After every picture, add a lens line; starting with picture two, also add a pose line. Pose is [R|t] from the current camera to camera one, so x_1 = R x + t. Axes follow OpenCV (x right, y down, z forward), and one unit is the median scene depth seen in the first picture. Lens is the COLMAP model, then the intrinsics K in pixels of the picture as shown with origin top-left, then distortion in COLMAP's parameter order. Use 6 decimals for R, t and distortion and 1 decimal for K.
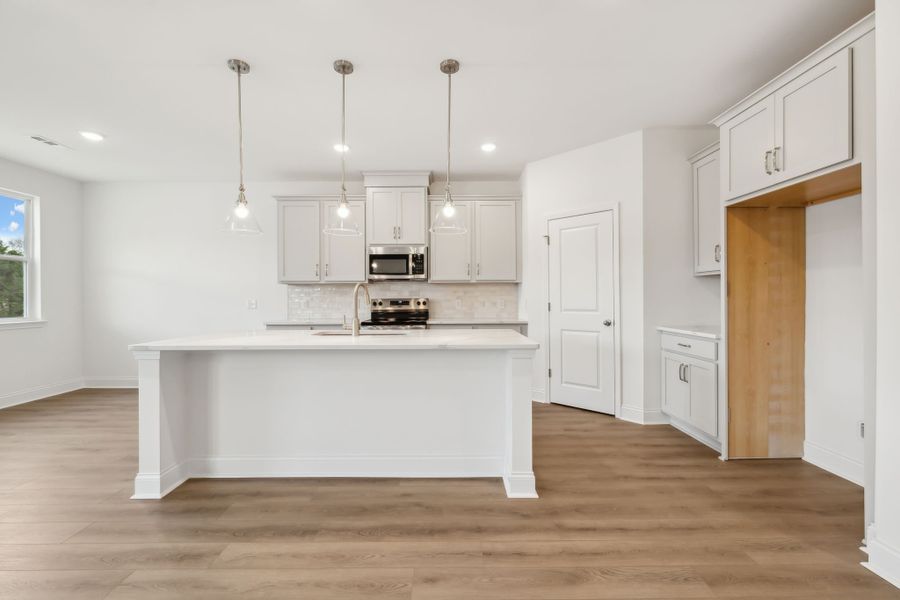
lens RADIAL K [[379.9, 0, 449.5], [0, 379.9, 296.8], [0, 0, 1]] dist [-0.002939, -0.000289]
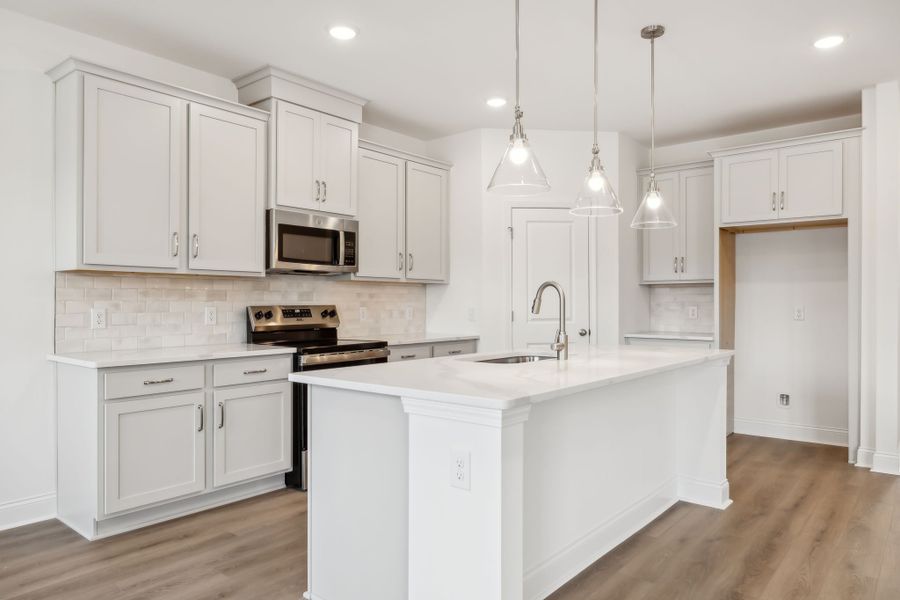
lens RADIAL K [[599.1, 0, 450.0], [0, 599.1, 299.1], [0, 0, 1]] dist [0.001845, -0.000968]
pose [[0.634895, 0.009614, 0.772539, -0.716774], [-0.003936, 0.999950, -0.009210, 0.002471], [-0.772589, 0.002806, 0.634901, 0.272163]]
